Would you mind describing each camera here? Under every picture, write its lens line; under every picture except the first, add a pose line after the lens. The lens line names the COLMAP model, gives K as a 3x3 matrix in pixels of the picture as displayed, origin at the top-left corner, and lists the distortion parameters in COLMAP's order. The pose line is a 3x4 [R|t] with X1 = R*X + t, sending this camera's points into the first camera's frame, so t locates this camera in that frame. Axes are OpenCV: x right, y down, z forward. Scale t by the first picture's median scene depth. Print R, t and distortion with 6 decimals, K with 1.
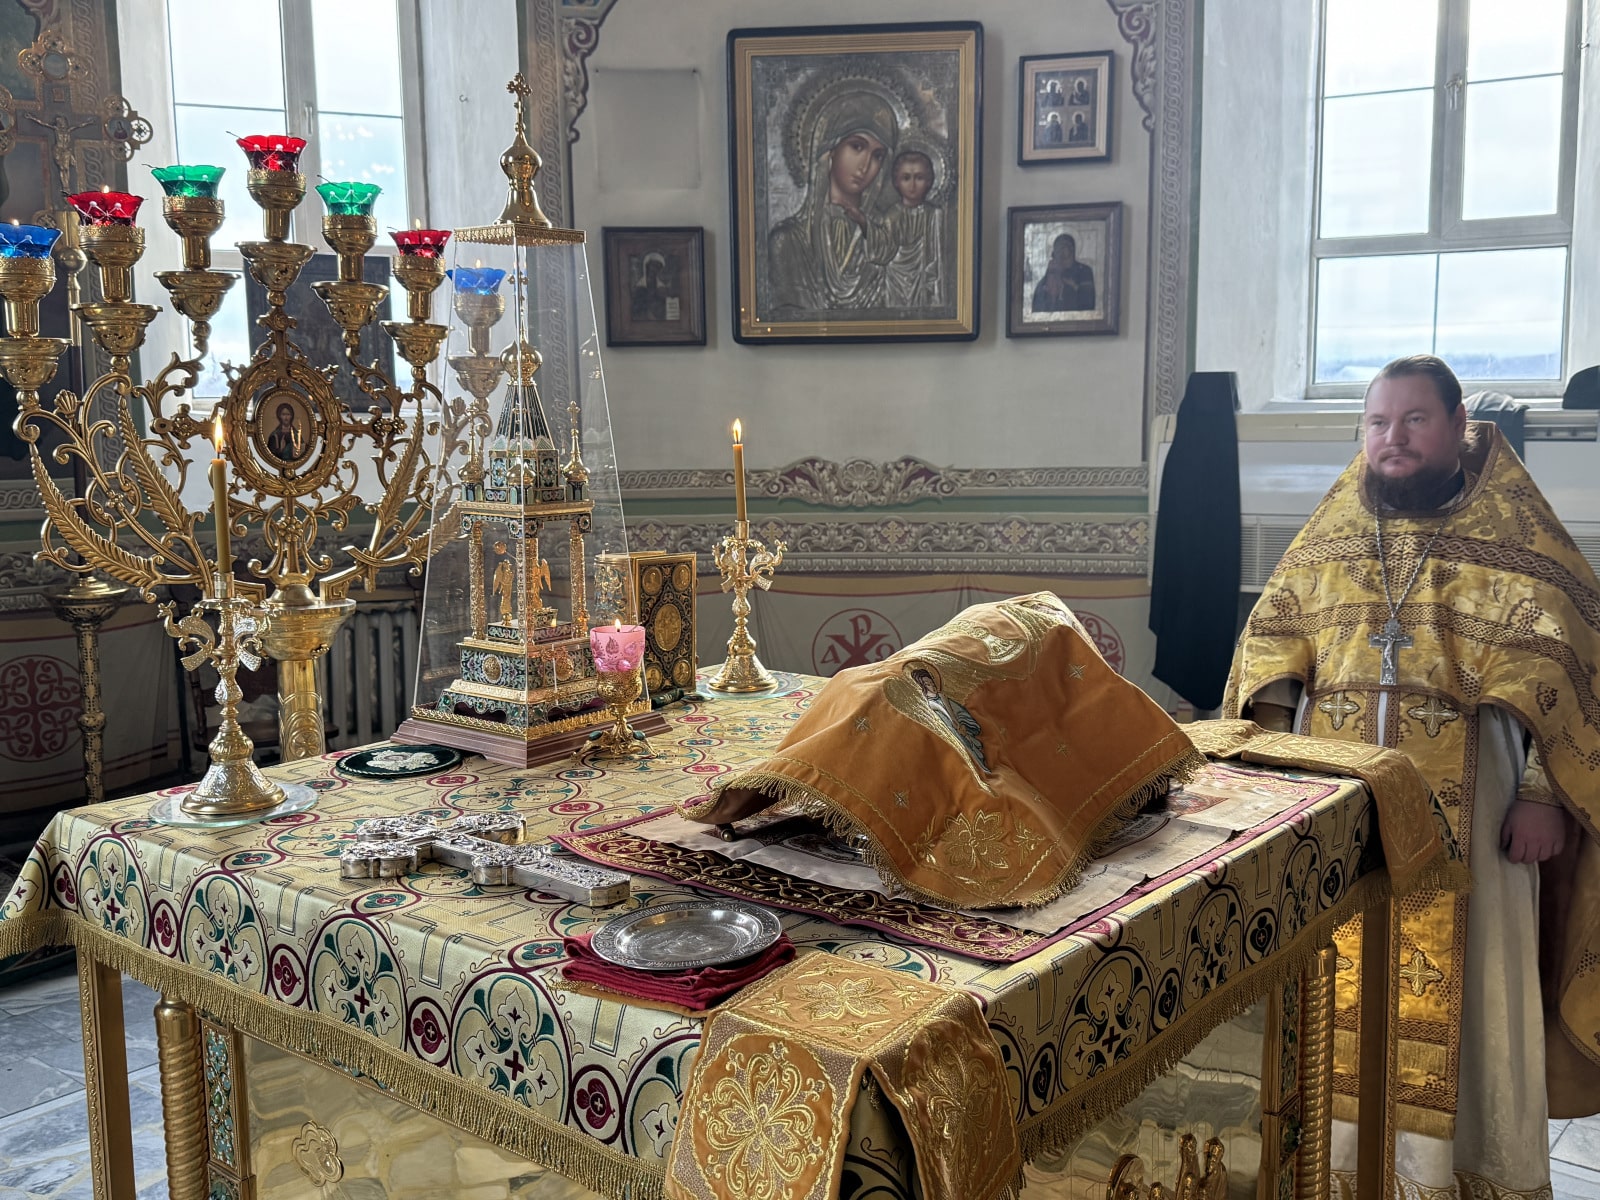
lens RADIAL K [[1510.7, 0, 781.3], [0, 1510.7, 629.6], [0, 0, 1]] dist [0.017528, 0.000000]
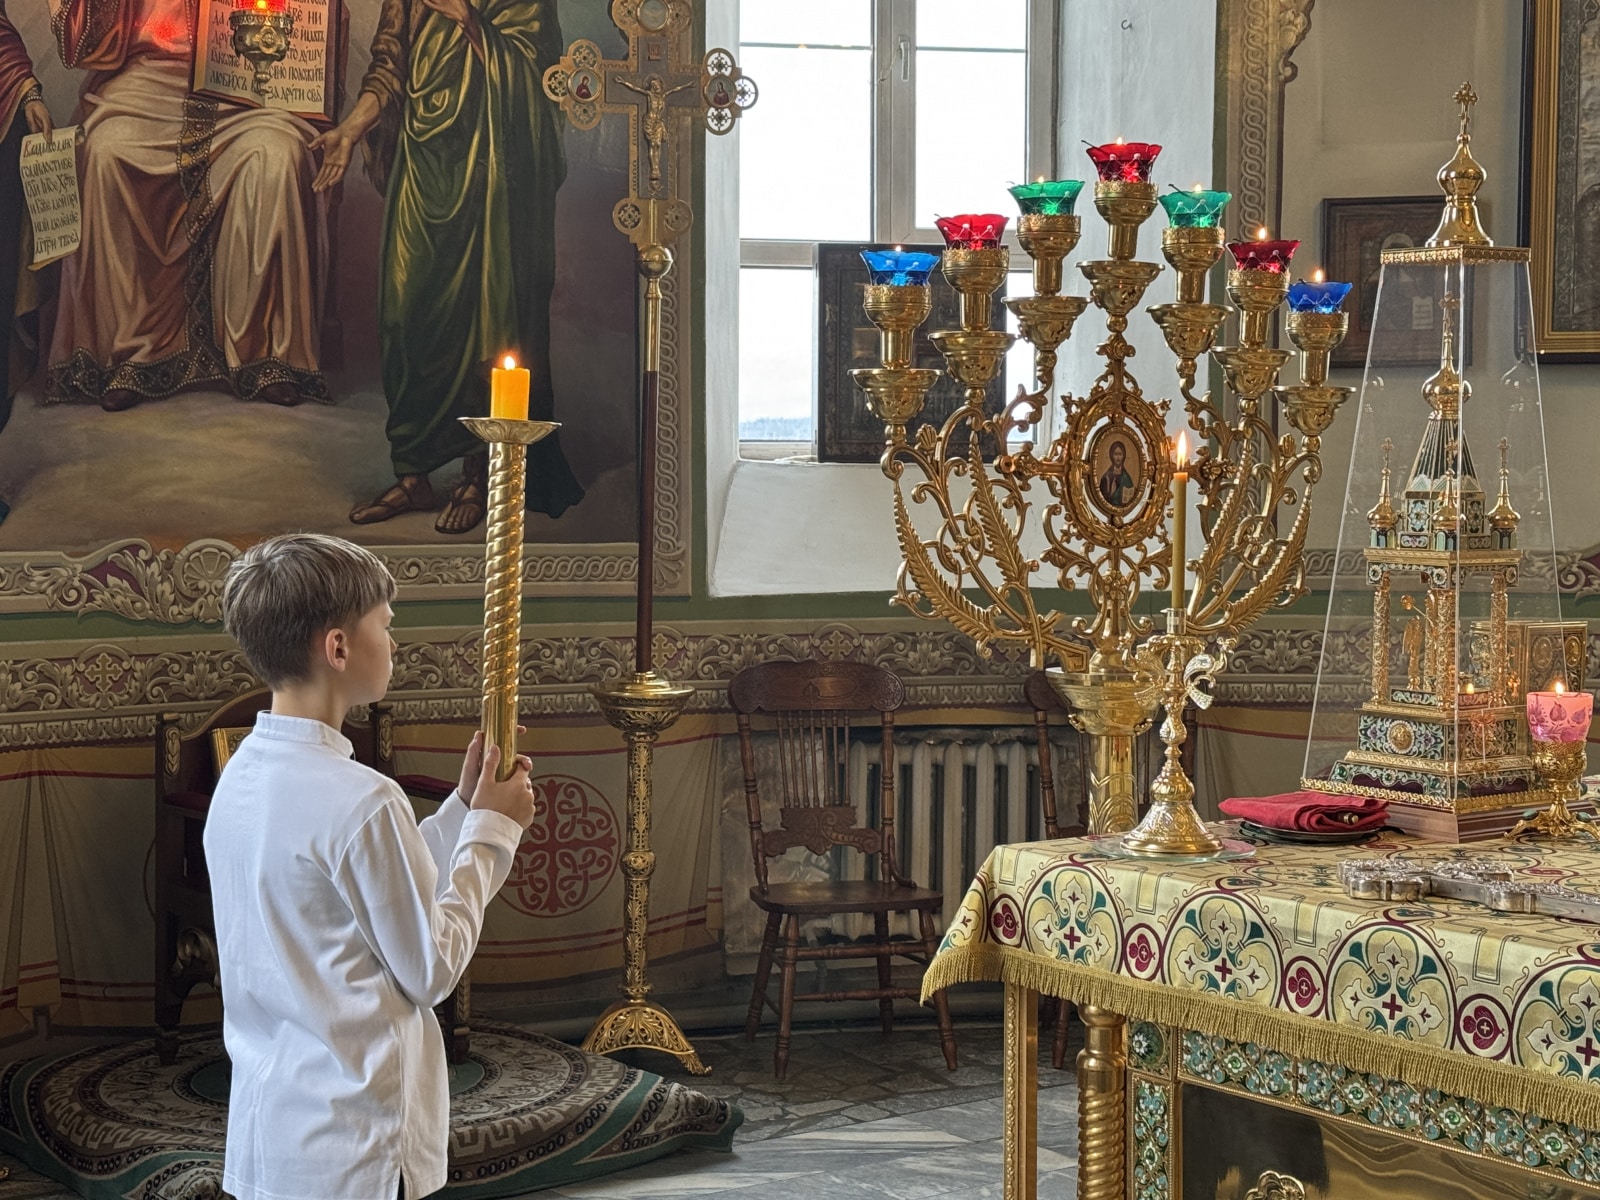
lens RADIAL K [[2552.2, 0, 789.0], [0, 2552.2, 600.1], [0, 0, 1]] dist [0.145752, 0.000000]
pose [[0.966133, 0.022088, -0.257096, -0.149692], [-0.045450, 0.995320, -0.085283, 0.089812], [0.254009, 0.094080, 0.962615, -0.542069]]
